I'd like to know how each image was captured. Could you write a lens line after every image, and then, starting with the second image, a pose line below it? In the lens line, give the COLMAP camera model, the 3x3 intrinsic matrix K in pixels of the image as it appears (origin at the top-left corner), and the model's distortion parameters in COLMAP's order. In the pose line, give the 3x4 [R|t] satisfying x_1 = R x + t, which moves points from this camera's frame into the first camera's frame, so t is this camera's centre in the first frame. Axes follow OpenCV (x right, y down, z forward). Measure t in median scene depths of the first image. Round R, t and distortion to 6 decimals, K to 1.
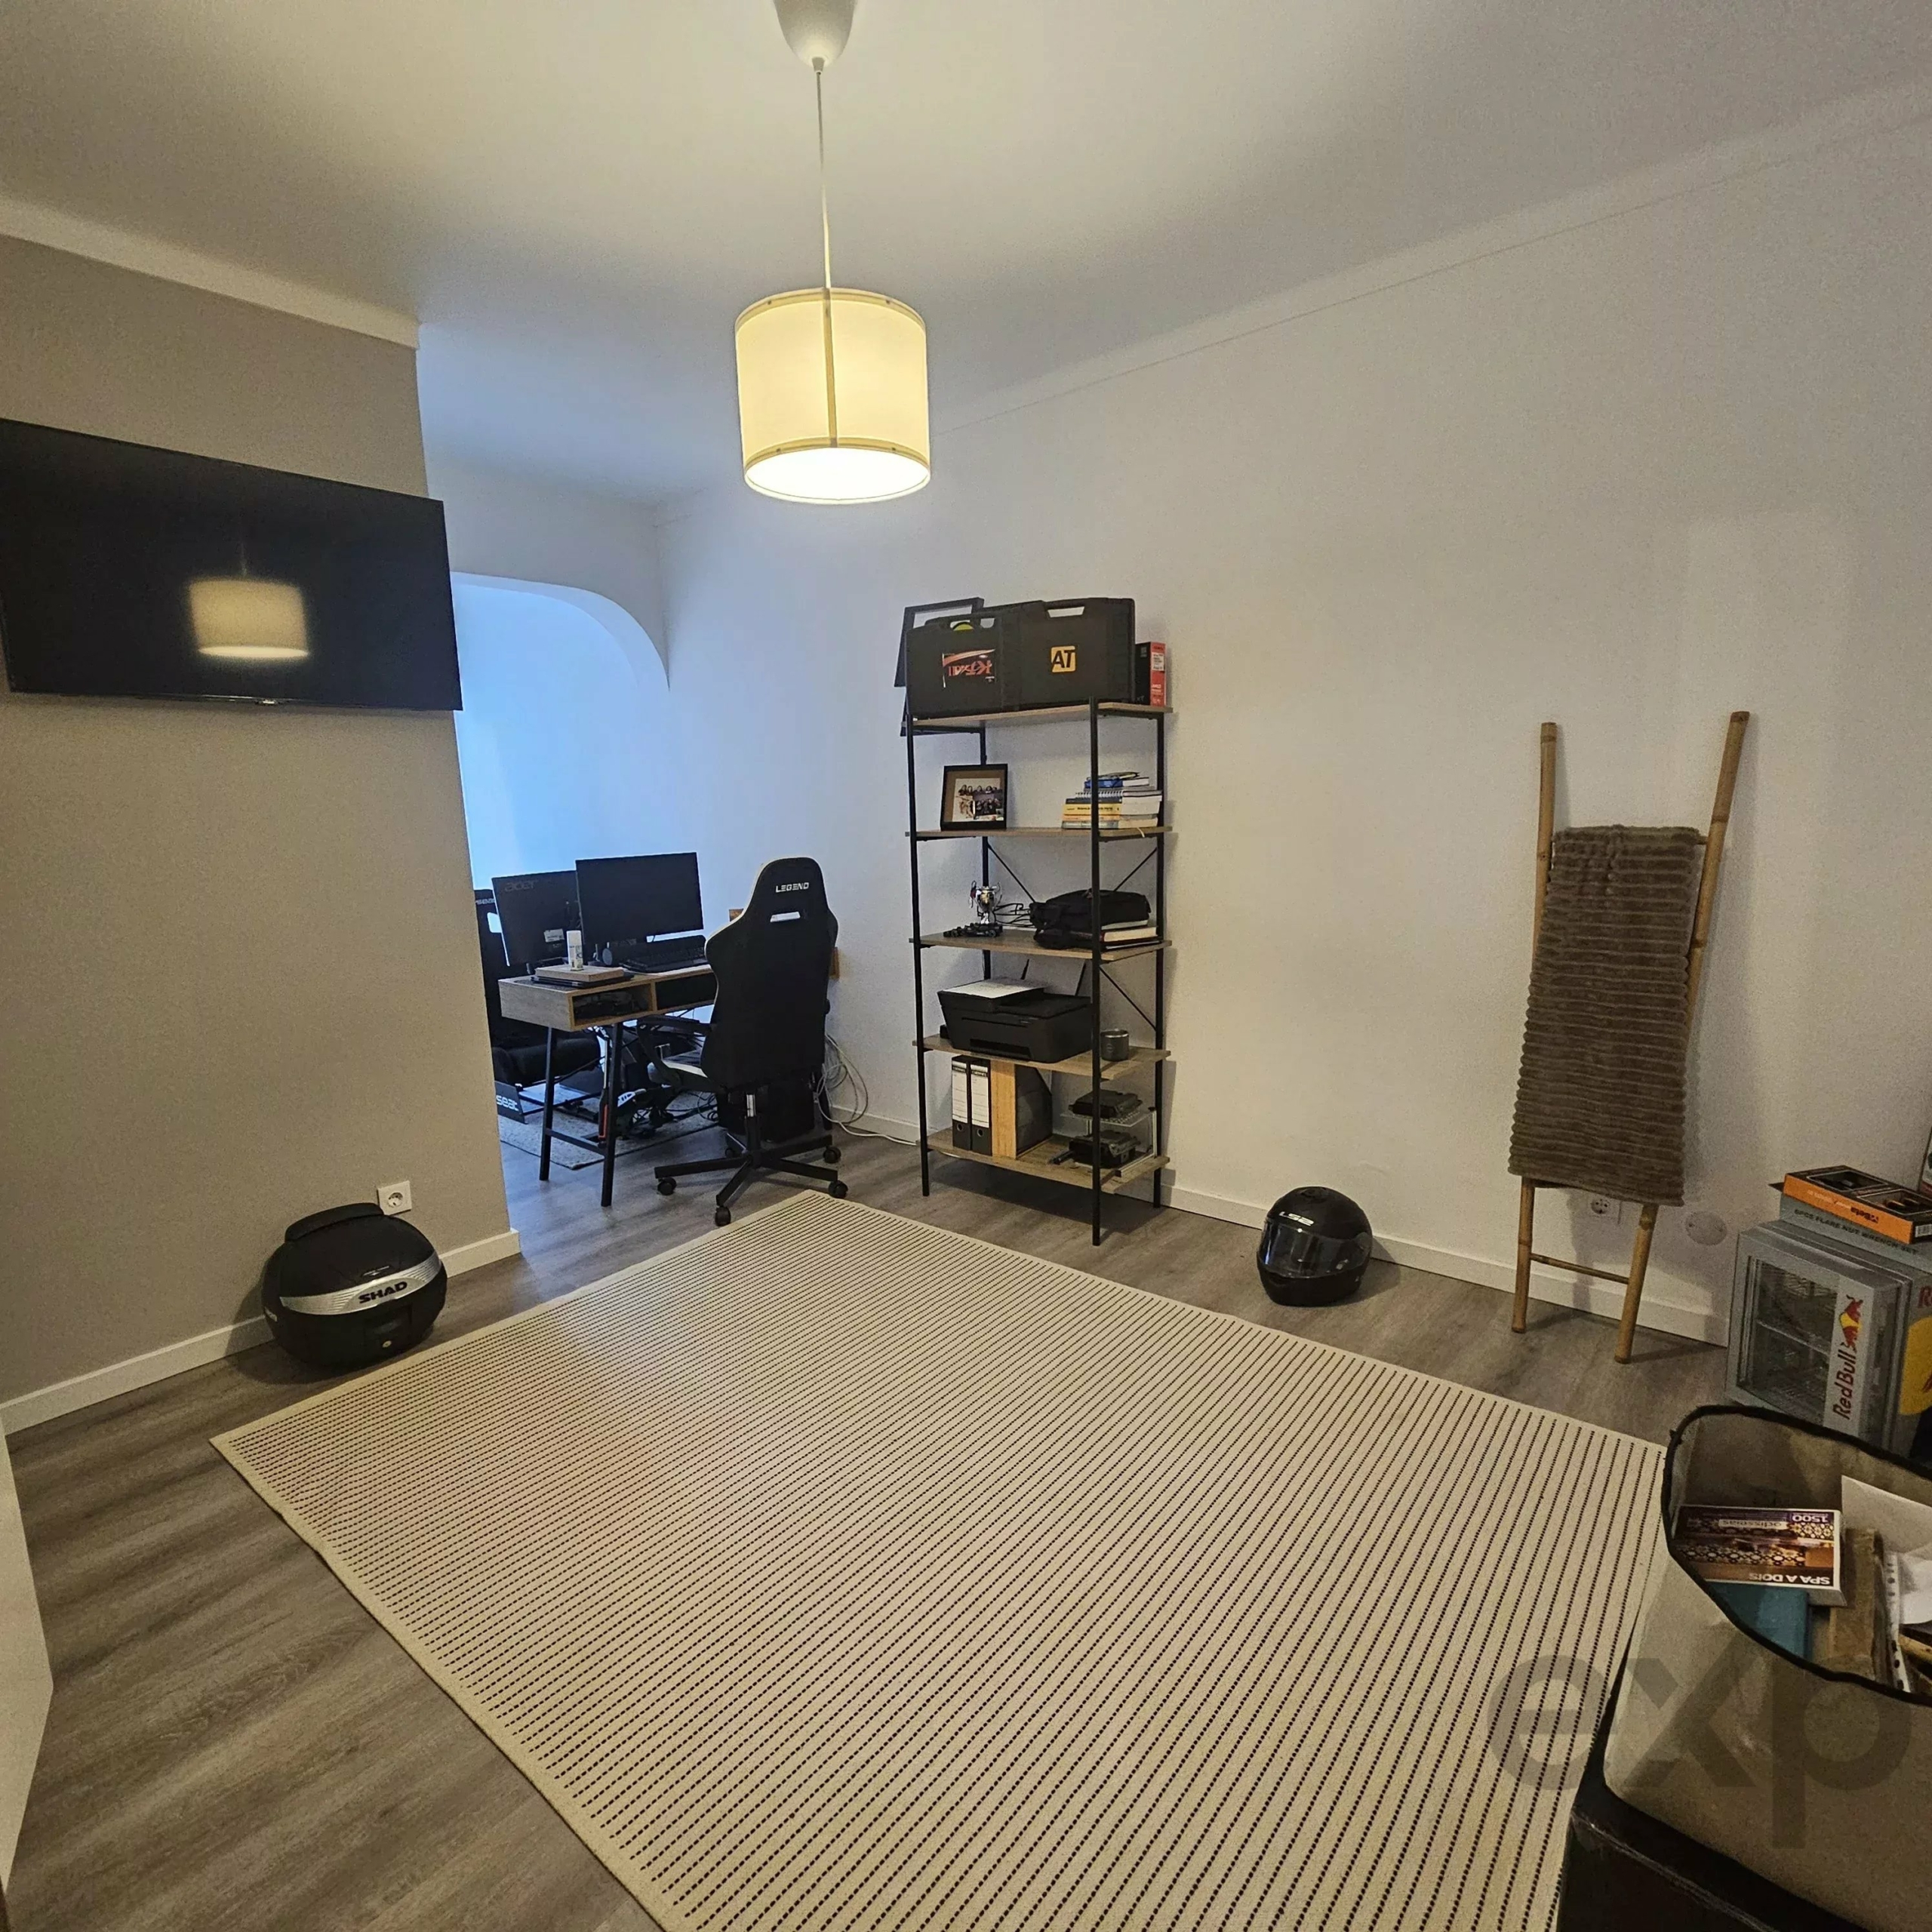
lens RADIAL K [[1061.0, 0, 954.6], [0, 1061.0, 974.7], [0, 0, 1]] dist [0.000107, 0.000719]
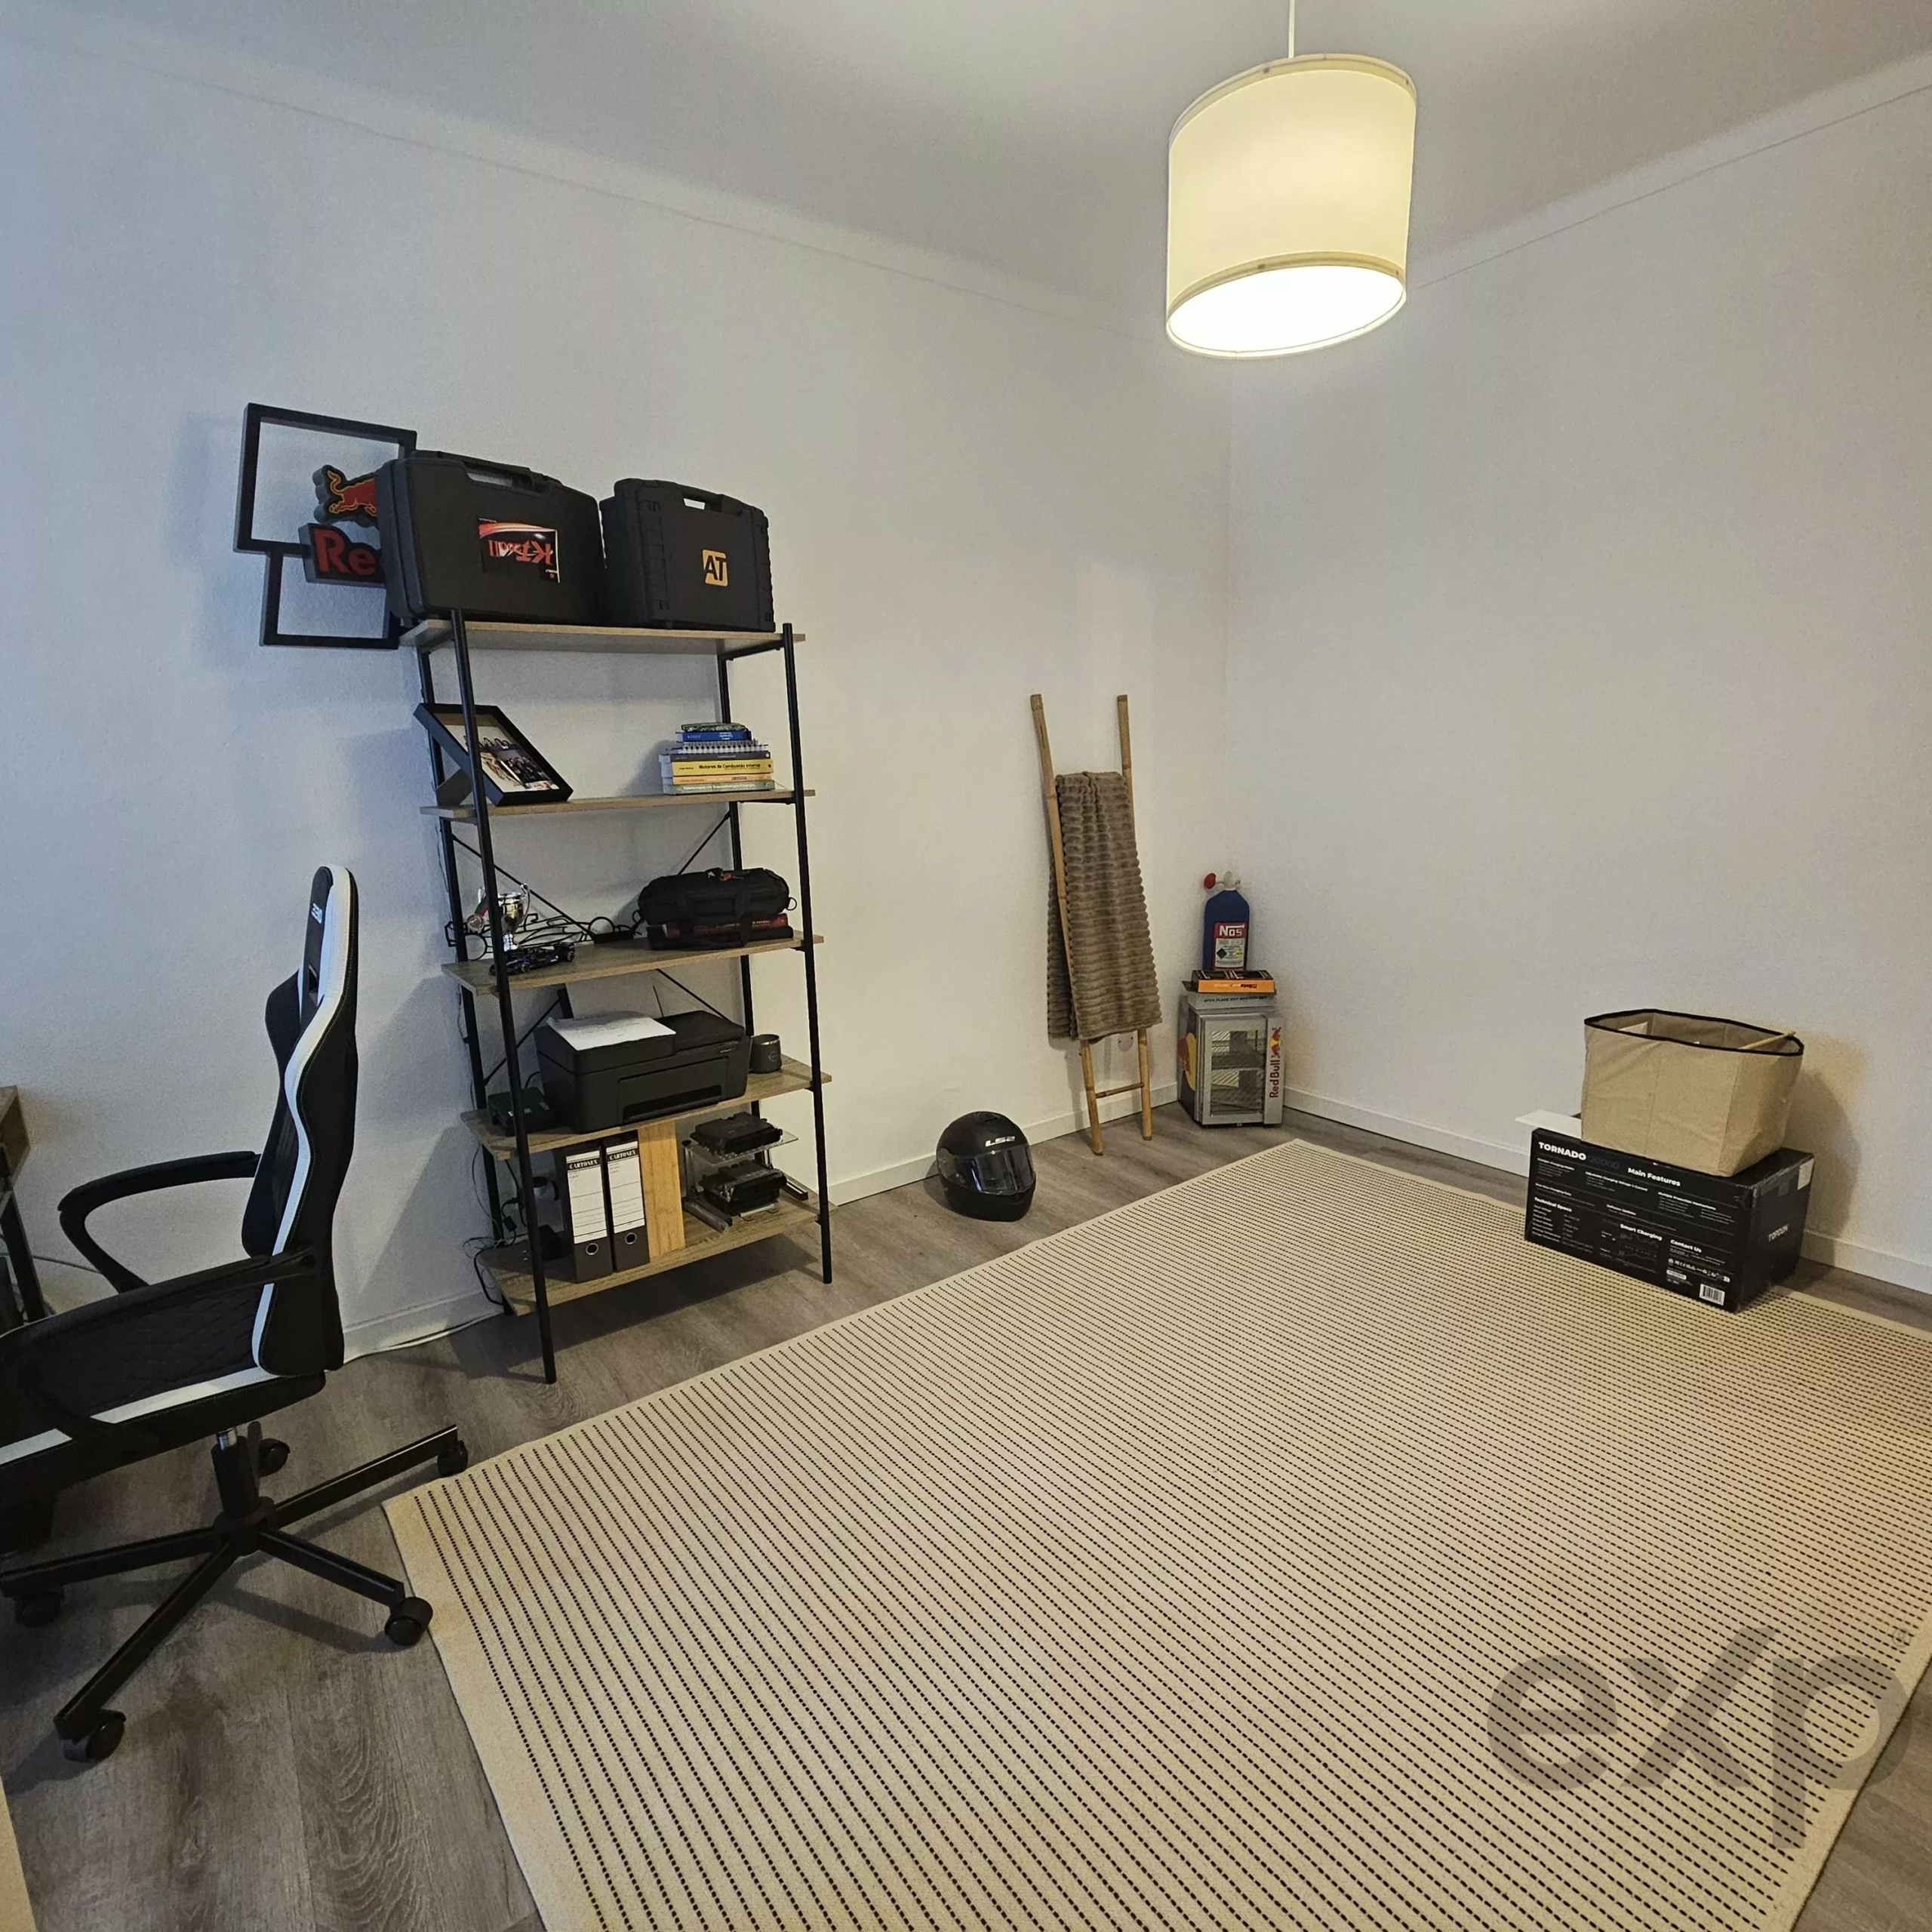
lens RADIAL K [[1089.9, 0, 966.0], [0, 1089.9, 966.0], [0, 0, 1]] dist [-0.000299, -0.000732]
pose [[0.221958, -0.171836, 0.959795, -0.617740], [0.183570, 0.974111, 0.131948, -0.083002], [-0.957620, 0.146903, 0.247756, 0.631033]]
